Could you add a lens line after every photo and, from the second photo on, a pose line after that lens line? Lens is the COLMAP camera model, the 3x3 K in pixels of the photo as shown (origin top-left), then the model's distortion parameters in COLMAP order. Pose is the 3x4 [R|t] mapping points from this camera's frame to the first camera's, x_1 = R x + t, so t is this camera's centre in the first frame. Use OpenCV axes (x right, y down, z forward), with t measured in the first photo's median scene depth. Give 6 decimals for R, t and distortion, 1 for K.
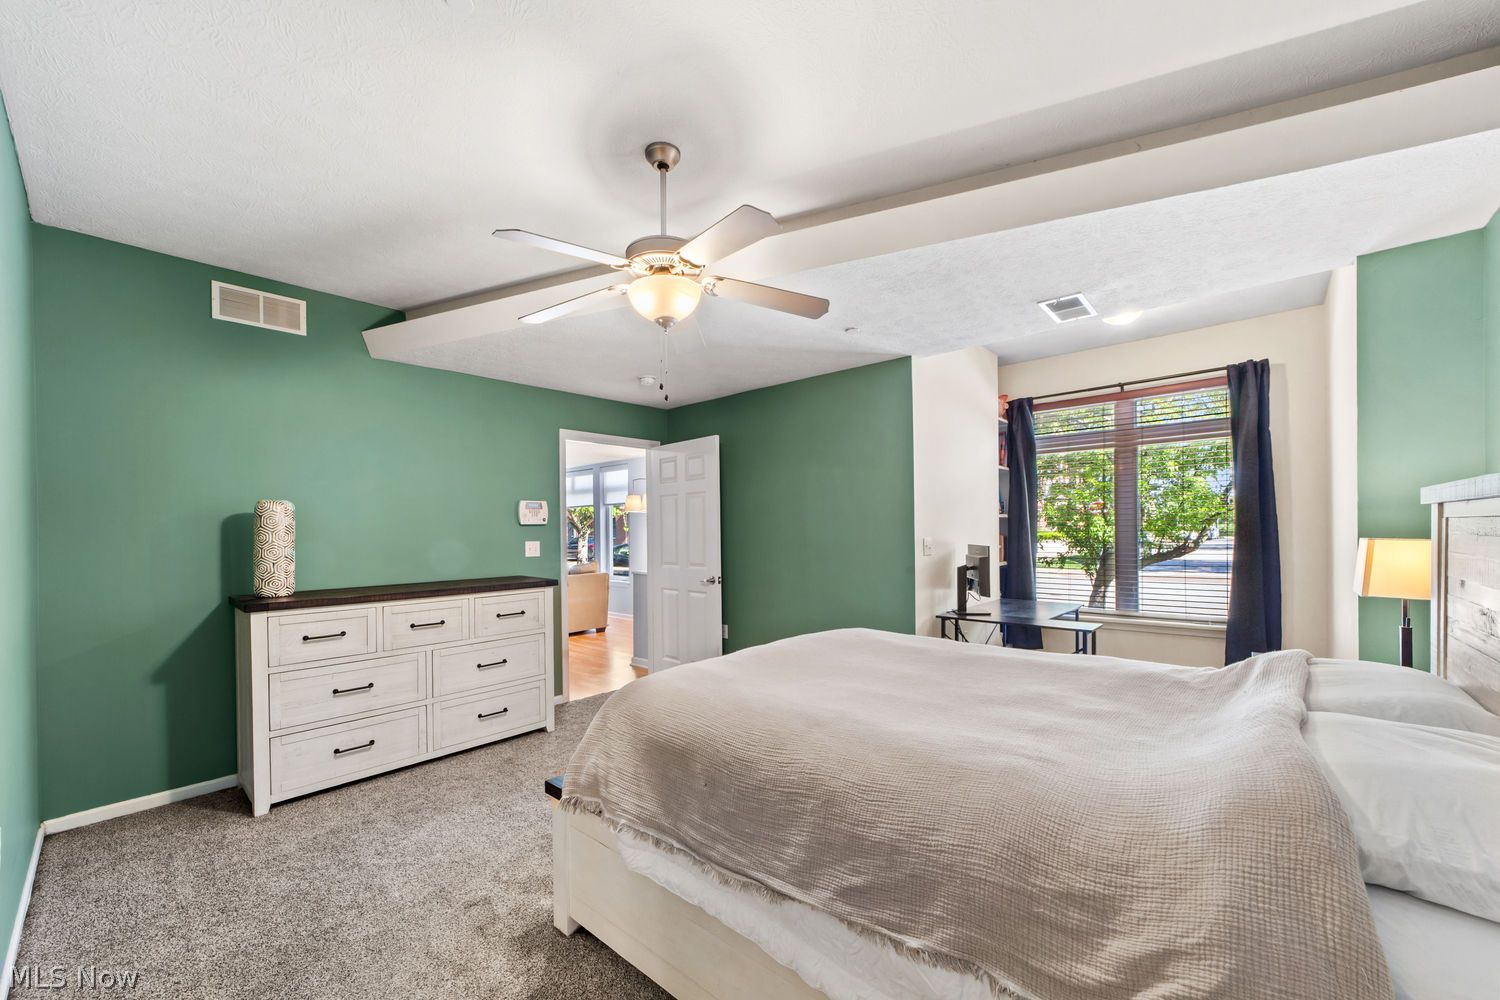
lens RADIAL K [[576.6, 0, 757.9], [0, 576.6, 526.6], [0, 0, 1]] dist [-0.014729, 0.005600]
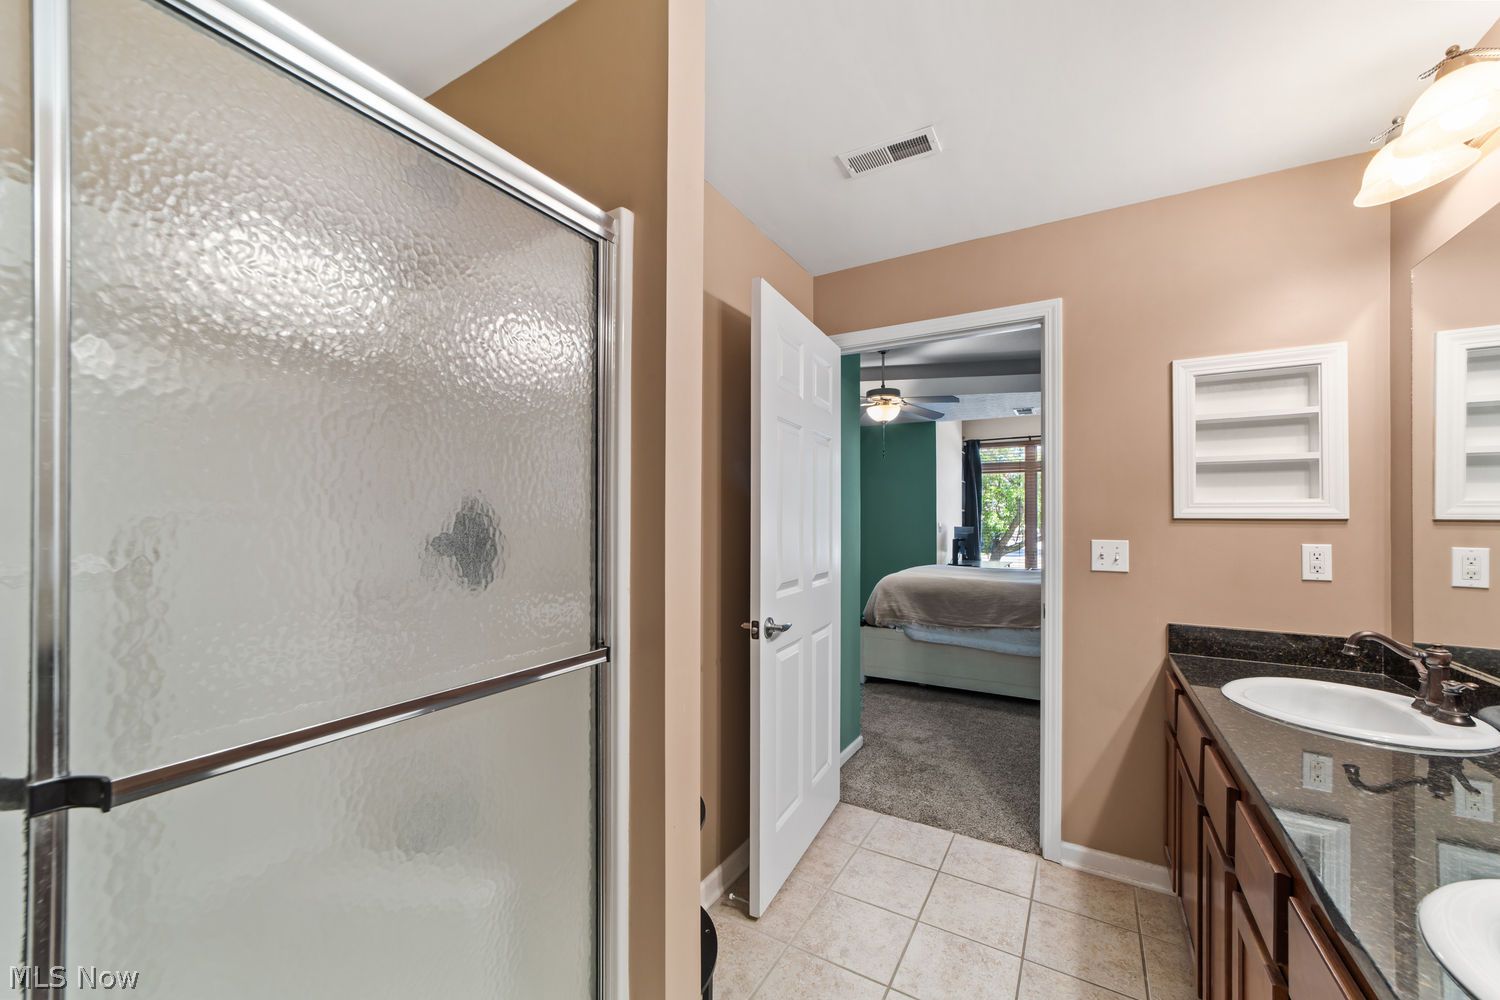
lens RADIAL K [[576.6, 0, 744.8], [0, 576.6, 507.4], [0, 0, 1]] dist [-0.014729, 0.005600]
pose [[0.979489, 0.011810, 0.201151, -0.584947], [-0.009713, 0.999888, -0.011409, 0.002905], [-0.201263, 0.009221, 0.979494, -0.568268]]
